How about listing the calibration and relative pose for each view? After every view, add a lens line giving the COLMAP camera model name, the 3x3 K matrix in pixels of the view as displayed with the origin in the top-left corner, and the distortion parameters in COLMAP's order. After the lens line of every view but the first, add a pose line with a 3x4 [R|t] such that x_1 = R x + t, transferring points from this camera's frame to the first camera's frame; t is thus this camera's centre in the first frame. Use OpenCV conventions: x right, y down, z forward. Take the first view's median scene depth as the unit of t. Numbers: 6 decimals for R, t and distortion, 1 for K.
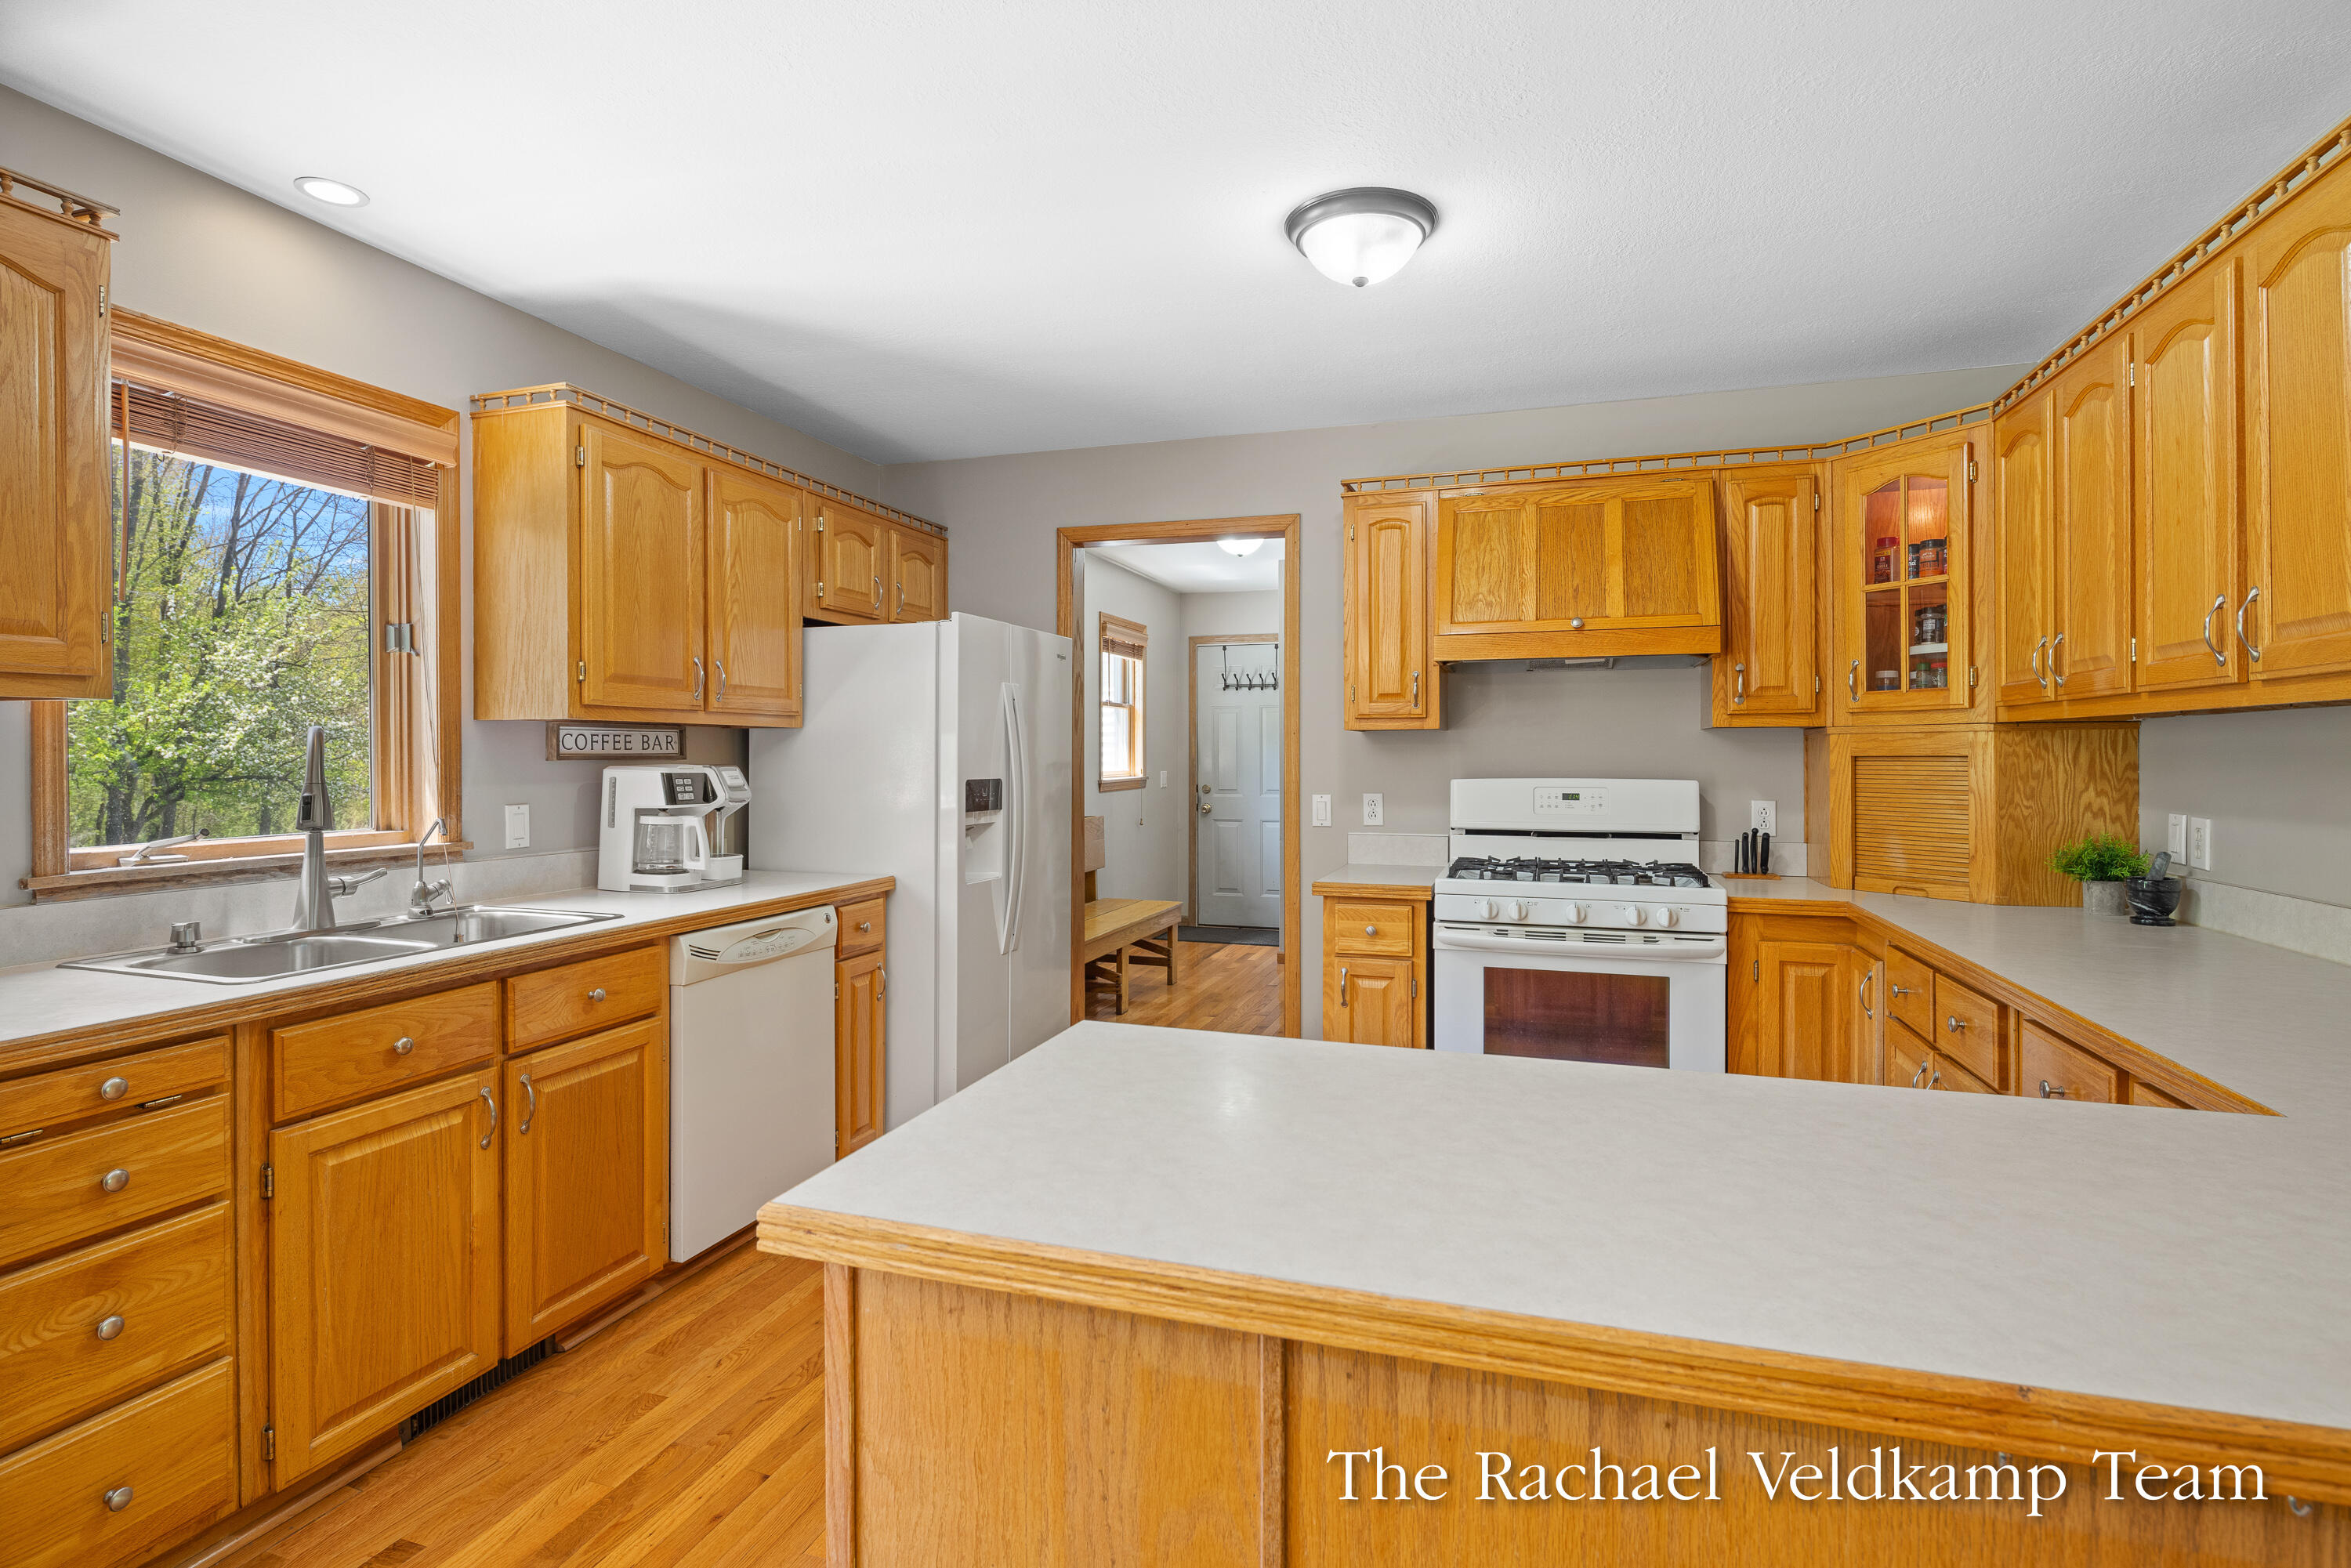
lens RADIAL K [[1142.9, 0, 1163.0], [0, 1142.9, 752.3], [0, 0, 1]] dist [0.002901, -0.004317]
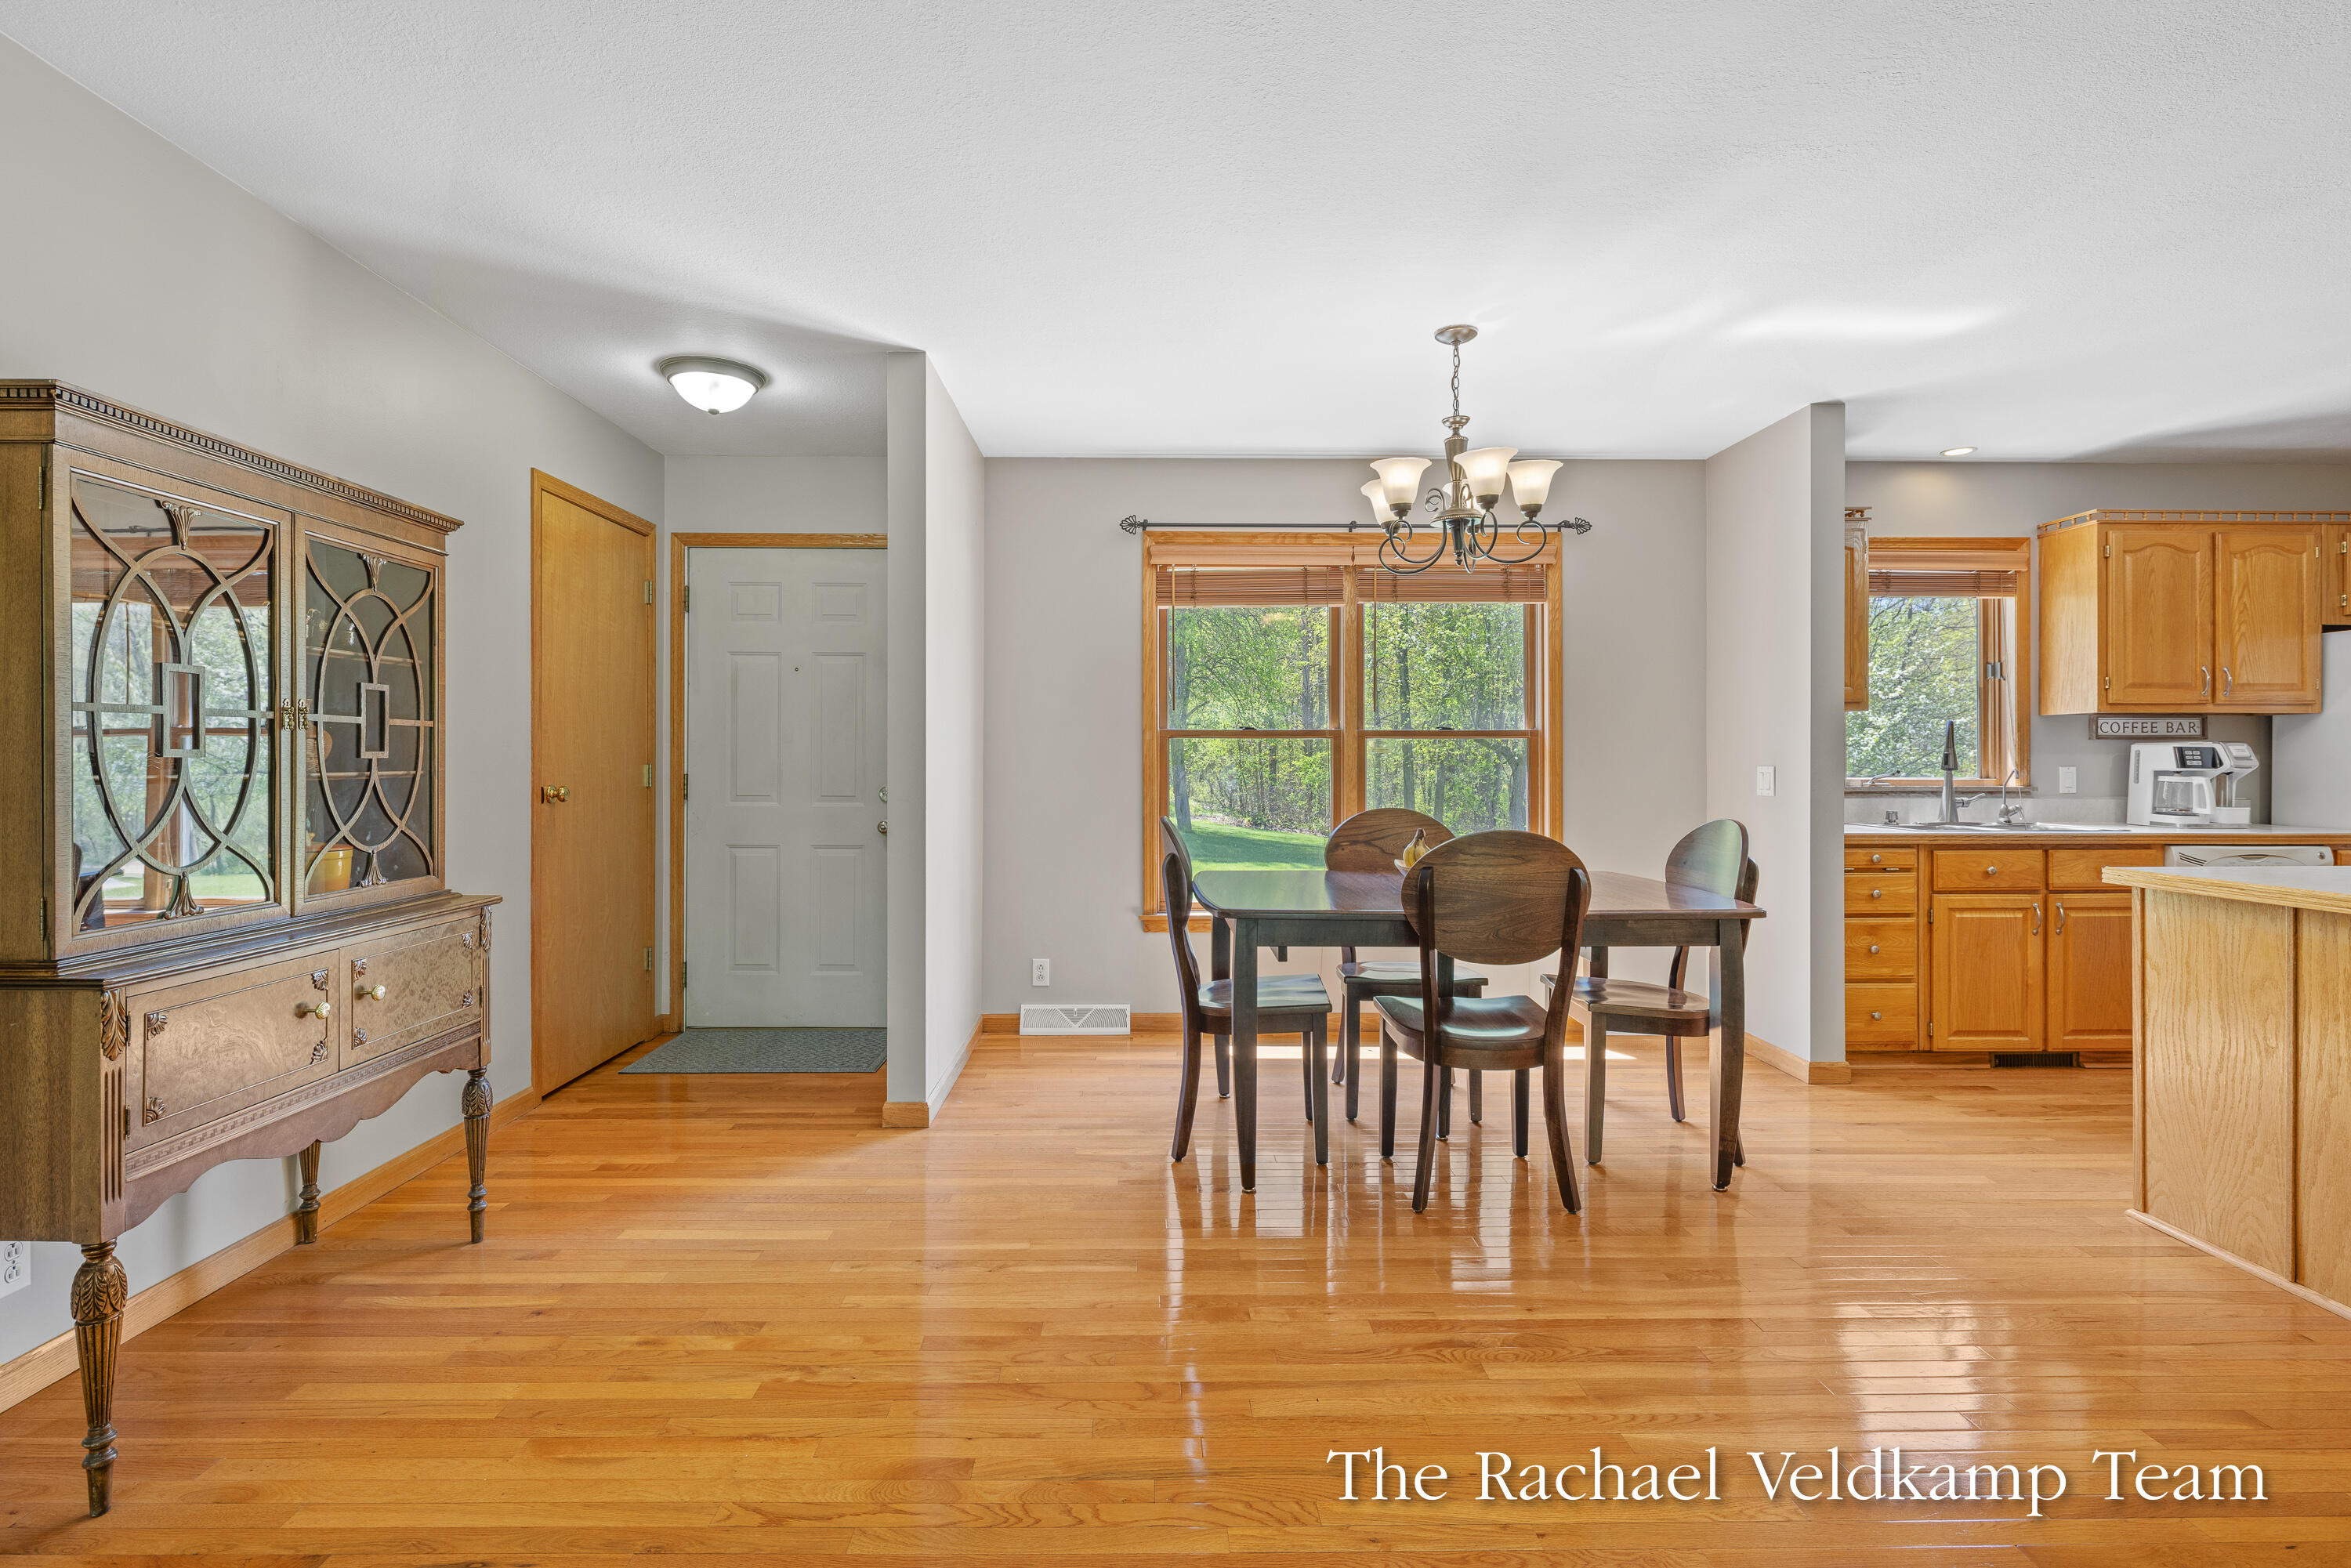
lens RADIAL K [[1142.9, 0, 1167.9], [0, 1142.9, 766.5], [0, 0, 1]] dist [0.002901, -0.004317]
pose [[0.339938, 0.006754, -0.940424, 0.593520], [-0.000133, 0.999975, 0.007134, 0.038649], [0.940448, -0.002300, 0.339930, -0.848668]]
